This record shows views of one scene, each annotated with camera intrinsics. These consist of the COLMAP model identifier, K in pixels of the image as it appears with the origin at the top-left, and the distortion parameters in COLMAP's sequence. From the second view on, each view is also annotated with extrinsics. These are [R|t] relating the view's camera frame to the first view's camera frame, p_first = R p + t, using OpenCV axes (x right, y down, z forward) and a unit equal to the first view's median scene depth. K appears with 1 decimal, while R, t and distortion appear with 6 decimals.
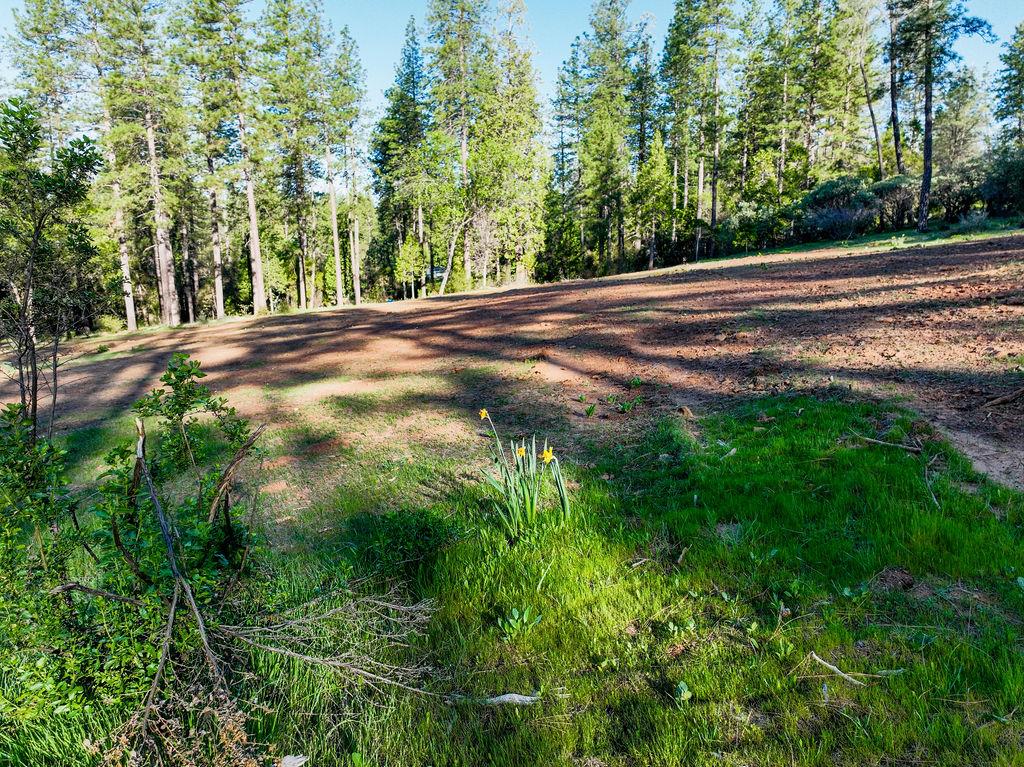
lens RADIAL K [[717.5, 0, 512.0], [0, 717.5, 383.5], [0, 0, 1]] dist [-0.005767, 0.010147]
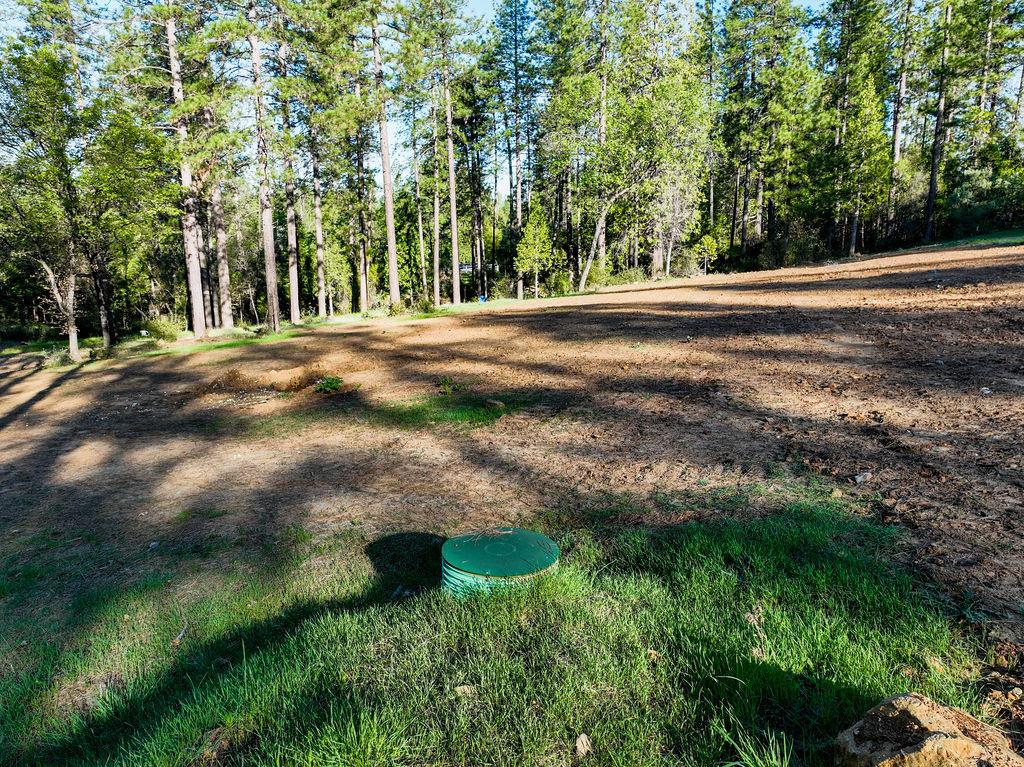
lens RADIAL K [[726.3, 0, 512.0], [0, 726.3, 383.5], [0, 0, 1]] dist [0.015570, 0.007887]
pose [[0.999406, -0.006083, 0.033909, -0.197001], [0.006072, 0.999981, 0.000429, -0.021162], [-0.033911, -0.000222, 0.999425, 0.215287]]
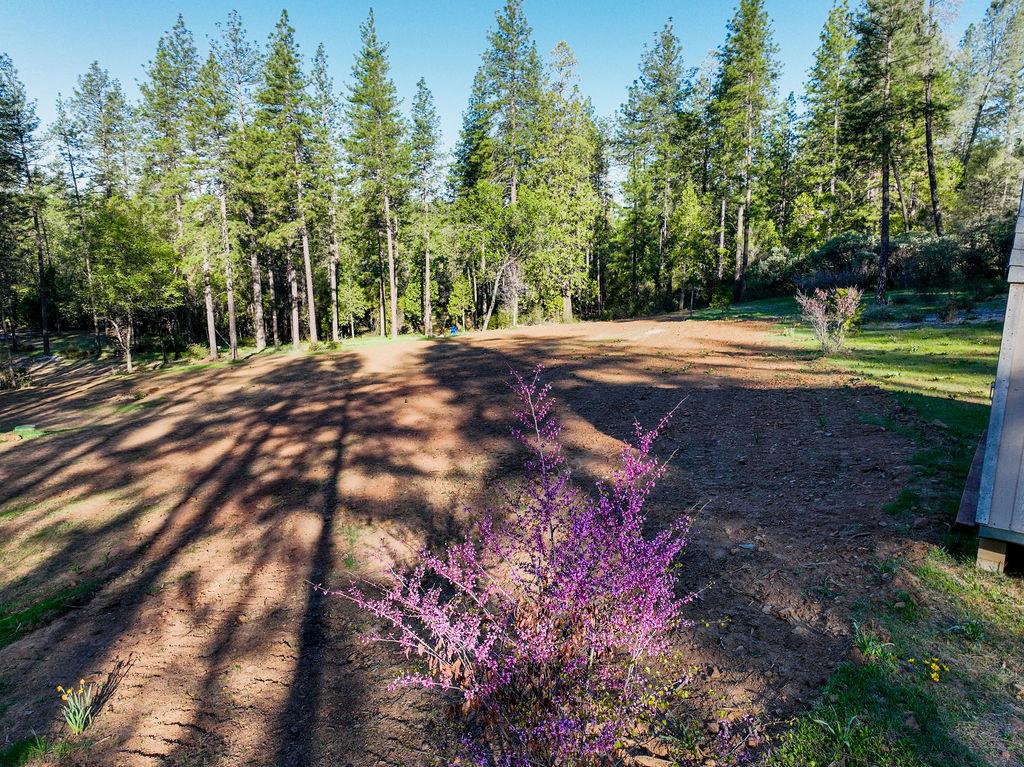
lens RADIAL K [[714.3, 0, 509.2], [0, 714.3, 382.6], [0, 0, 1]] dist [-0.000589, 0.009411]
pose [[0.983739, 0.039255, -0.175262, 0.127741], [-0.039920, 0.999203, -0.000266, -0.041603], [0.175112, 0.007258, 0.984522, -0.063478]]
